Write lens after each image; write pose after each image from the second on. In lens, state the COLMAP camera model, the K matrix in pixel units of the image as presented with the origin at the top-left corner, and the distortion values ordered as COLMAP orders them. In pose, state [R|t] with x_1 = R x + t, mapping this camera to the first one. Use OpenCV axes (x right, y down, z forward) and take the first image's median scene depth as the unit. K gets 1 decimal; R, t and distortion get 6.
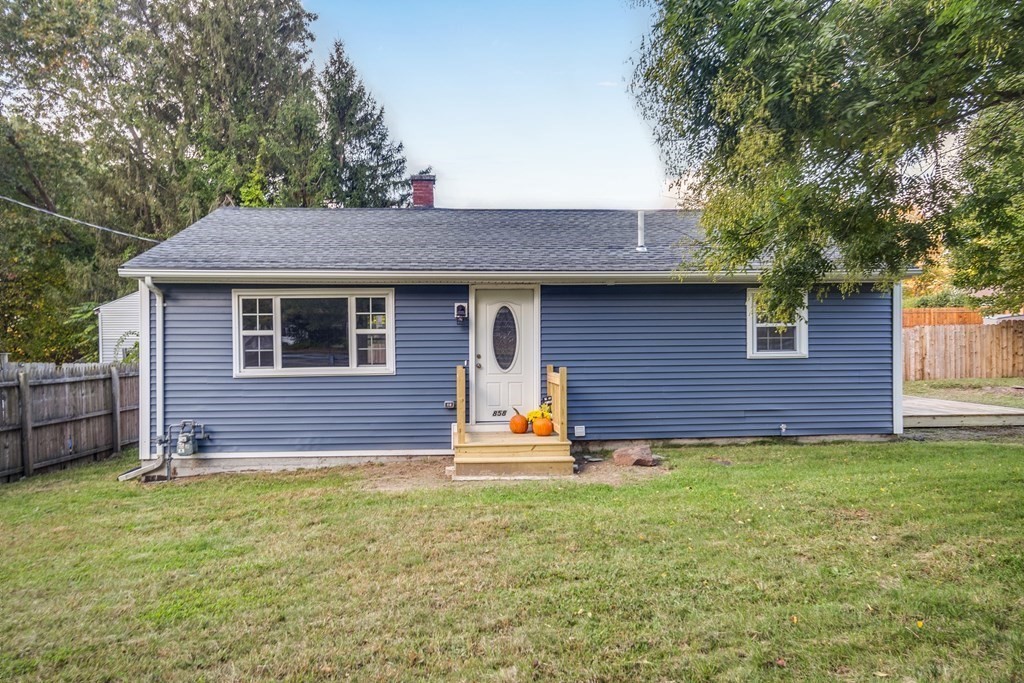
lens RADIAL K [[445.2, 0, 513.5], [0, 445.2, 347.3], [0, 0, 1]] dist [0.000856, -0.000423]
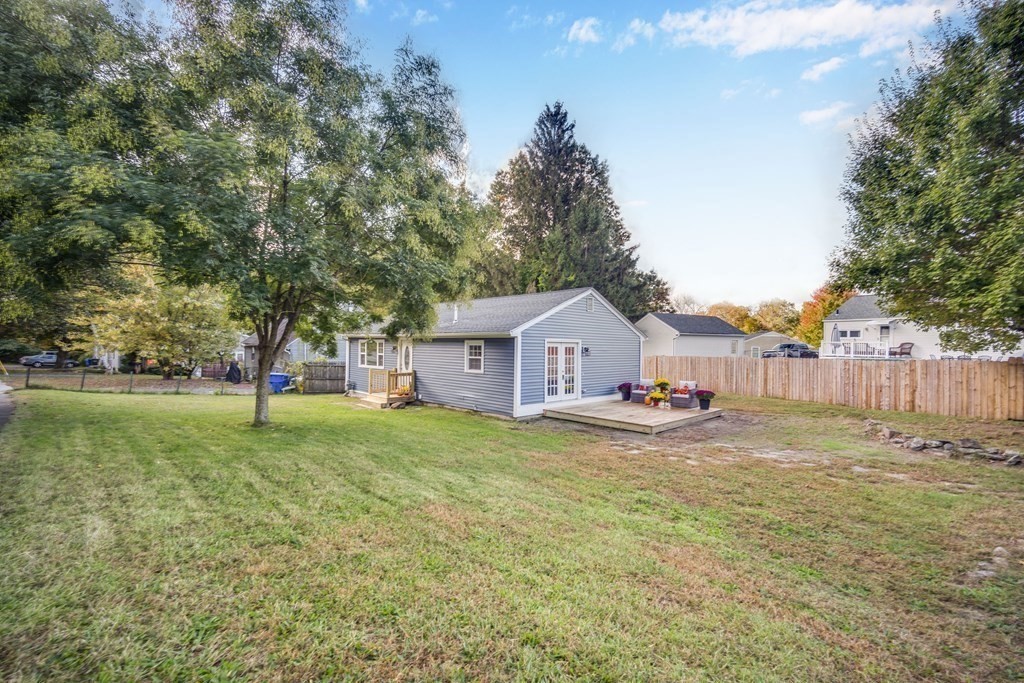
lens RADIAL K [[445.2, 0, 511.6], [0, 445.2, 341.0], [0, 0, 1]] dist [0.000856, -0.000423]
pose [[0.618437, 0.006663, -0.785806, 1.169622], [-0.000504, 0.999967, 0.008082, -0.100228], [0.785834, -0.004602, 0.618420, -0.378172]]
